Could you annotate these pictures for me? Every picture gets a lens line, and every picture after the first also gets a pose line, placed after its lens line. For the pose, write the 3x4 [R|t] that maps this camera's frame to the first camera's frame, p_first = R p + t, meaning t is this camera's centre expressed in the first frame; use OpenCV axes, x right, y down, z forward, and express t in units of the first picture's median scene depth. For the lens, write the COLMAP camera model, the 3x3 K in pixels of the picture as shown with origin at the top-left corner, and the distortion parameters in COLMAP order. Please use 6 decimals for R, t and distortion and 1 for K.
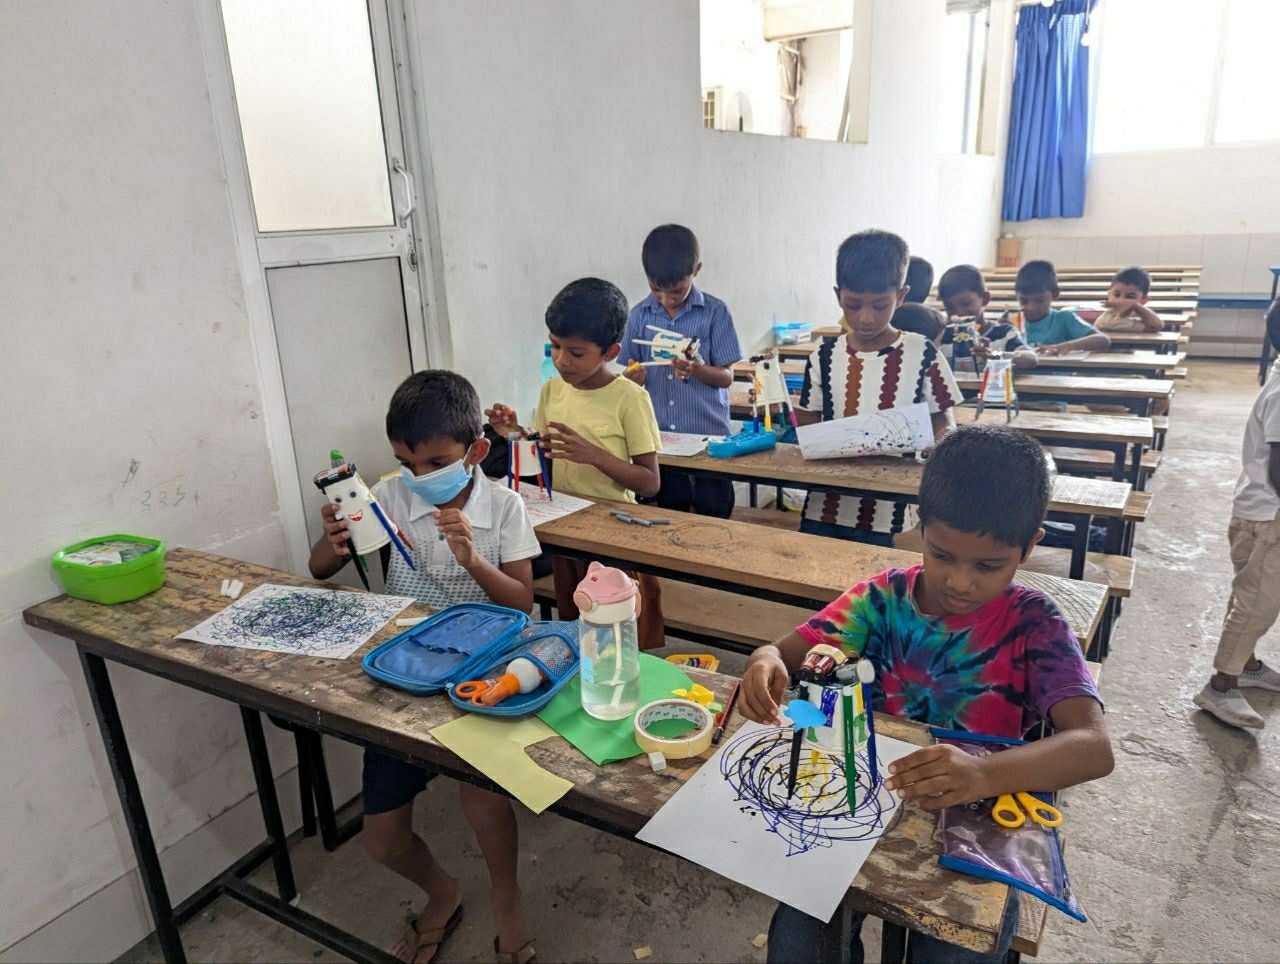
lens RADIAL K [[881.7, 0, 640.5], [0, 881.7, 481.0], [0, 0, 1]] dist [0.029424, -0.009300]
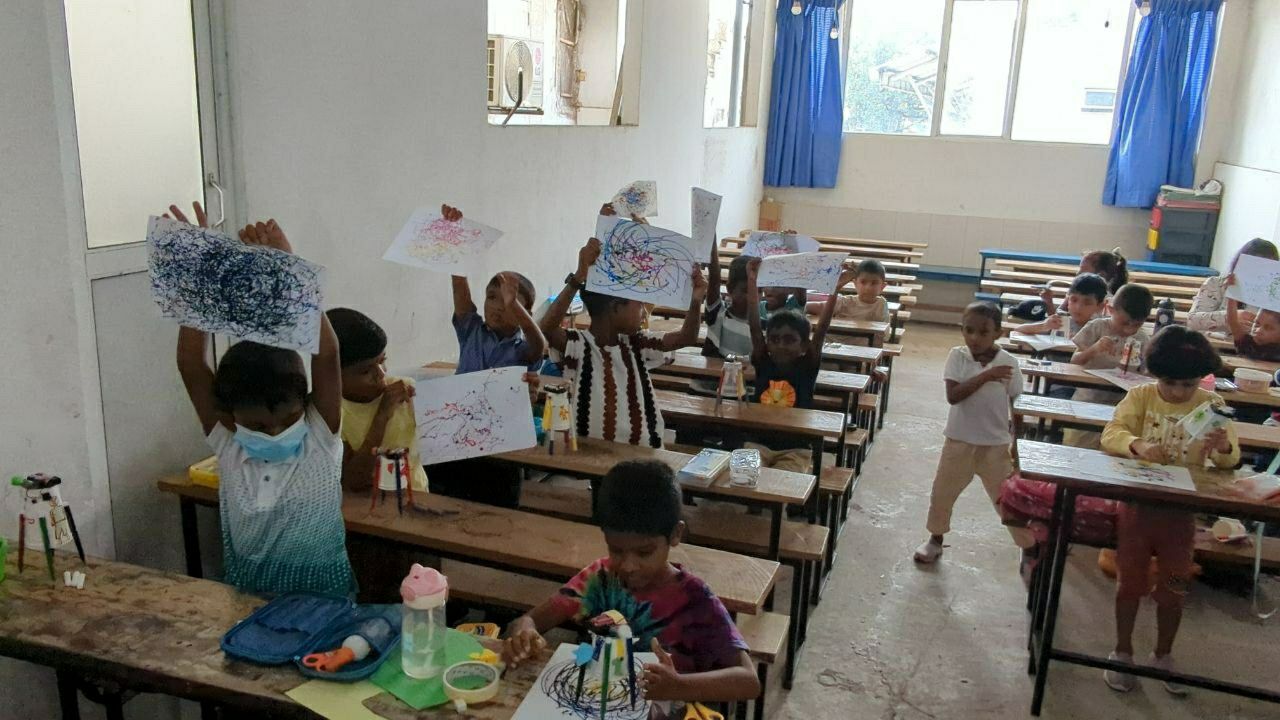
lens RADIAL K [[1020.3, 0, 642.2], [0, 1020.3, 360.1], [0, 0, 1]] dist [0.005089, 0.008951]
pose [[0.970086, 0.026959, 0.241260, -0.075596], [-0.018579, 0.999145, -0.036940, -0.128617], [-0.242049, 0.031353, 0.969757, -0.477741]]
